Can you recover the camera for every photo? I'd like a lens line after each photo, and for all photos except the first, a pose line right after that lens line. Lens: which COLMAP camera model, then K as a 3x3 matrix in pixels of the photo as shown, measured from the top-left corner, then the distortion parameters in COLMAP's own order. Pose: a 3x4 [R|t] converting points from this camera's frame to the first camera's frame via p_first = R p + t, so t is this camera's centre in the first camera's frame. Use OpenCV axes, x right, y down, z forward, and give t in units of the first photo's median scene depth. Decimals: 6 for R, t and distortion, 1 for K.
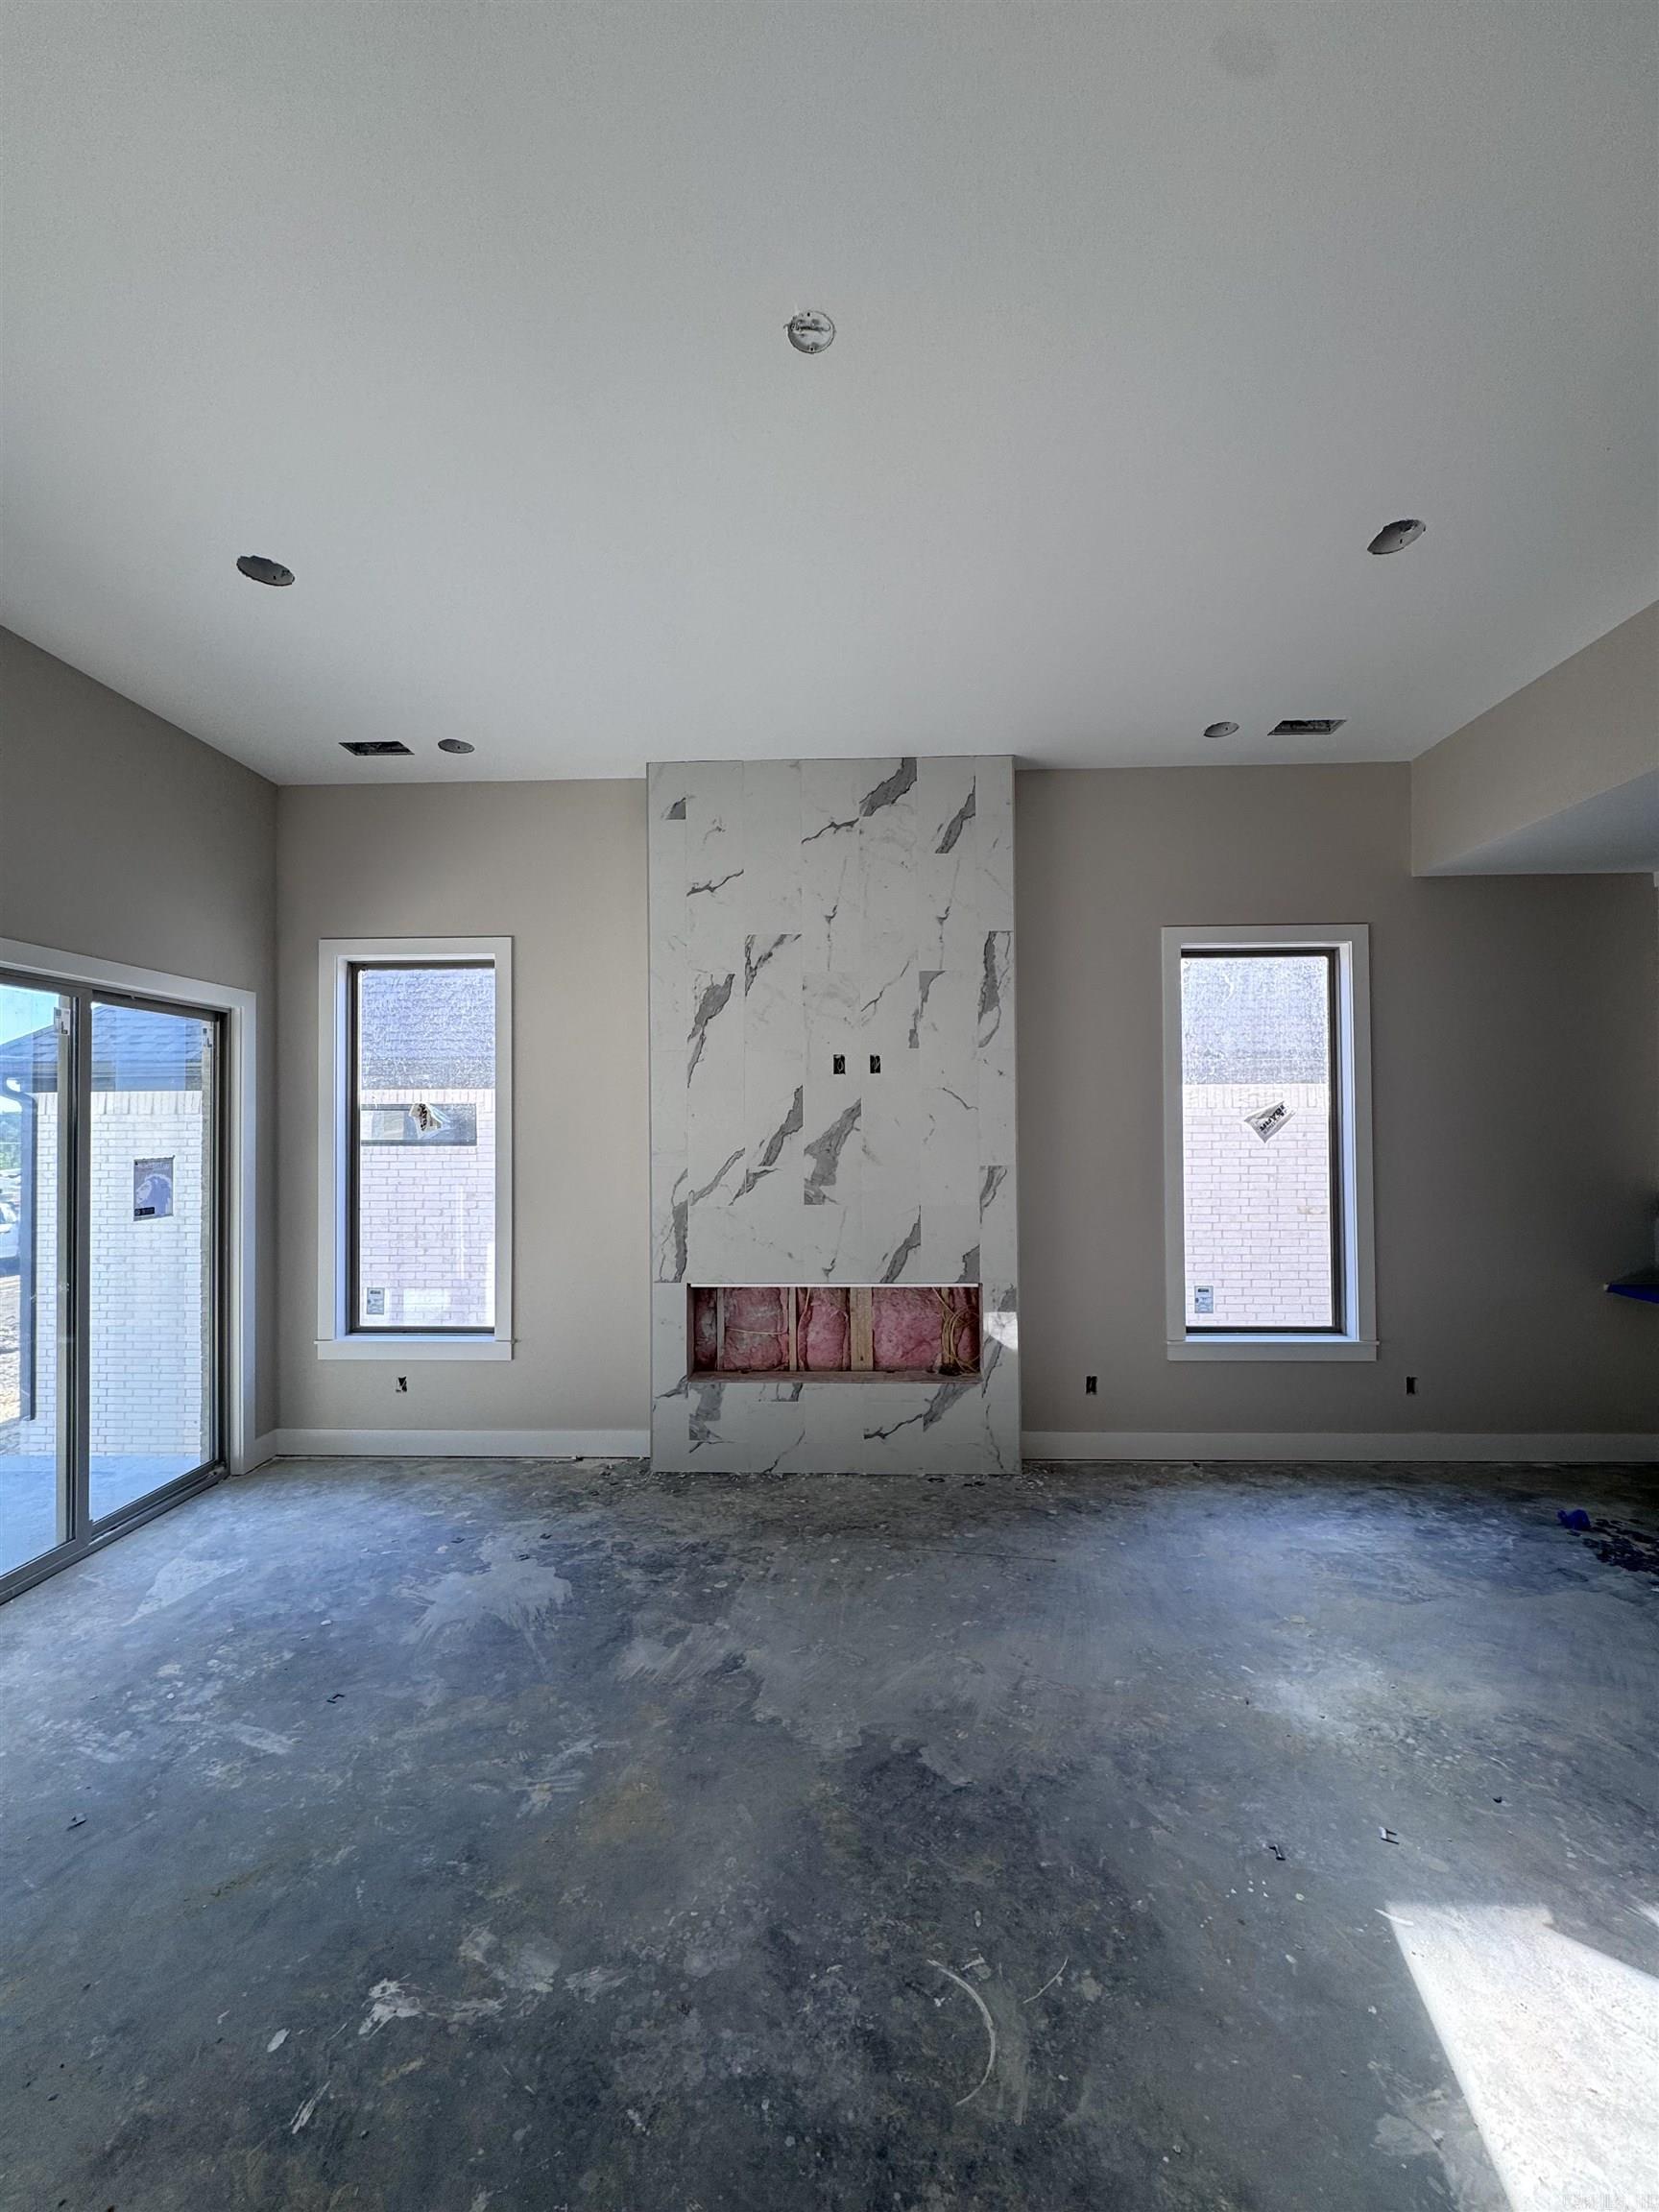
lens RADIAL K [[876.2, 0, 829.5], [0, 876.2, 1106.0], [0, 0, 1]] dist [-0.004283, 0.000501]
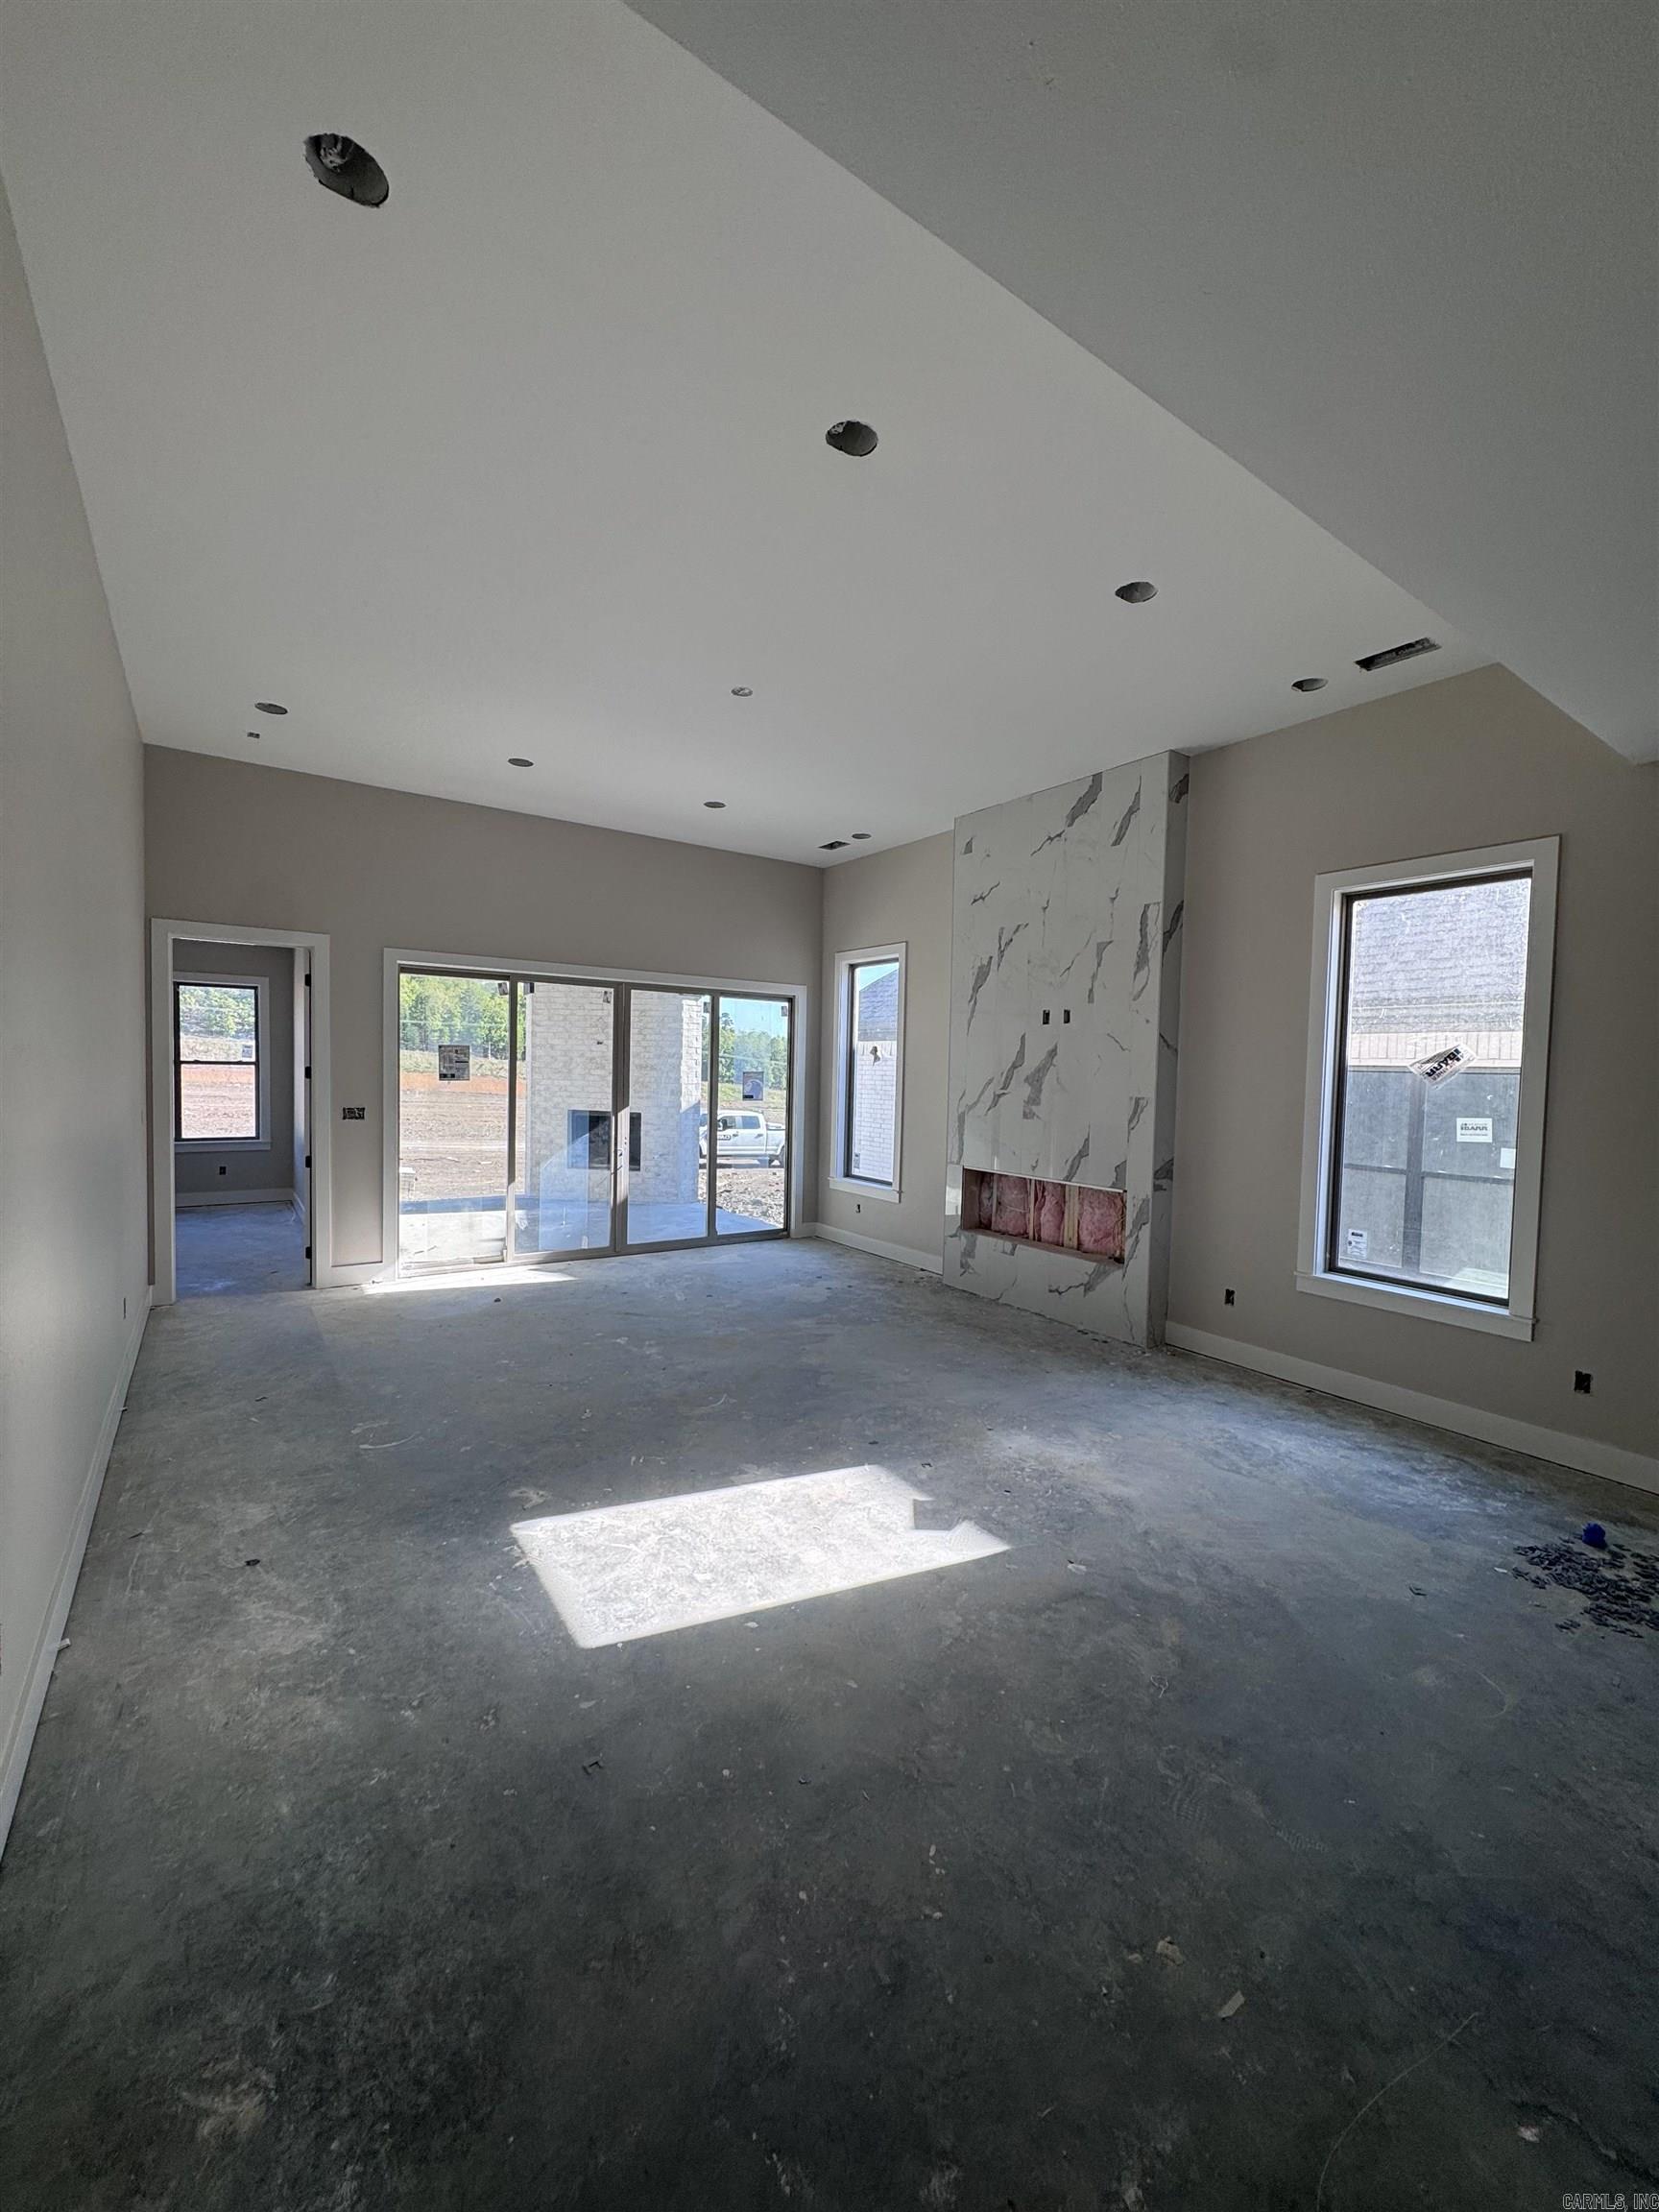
lens RADIAL K [[876.2, 0, 829.5], [0, 876.2, 1106.0], [0, 0, 1]] dist [-0.004283, 0.000501]
pose [[0.597949, 0.056620, -0.799532, 0.907819], [-0.013436, 0.998070, 0.060632, 0.012000], [0.801421, -0.025512, 0.597556, -0.083100]]
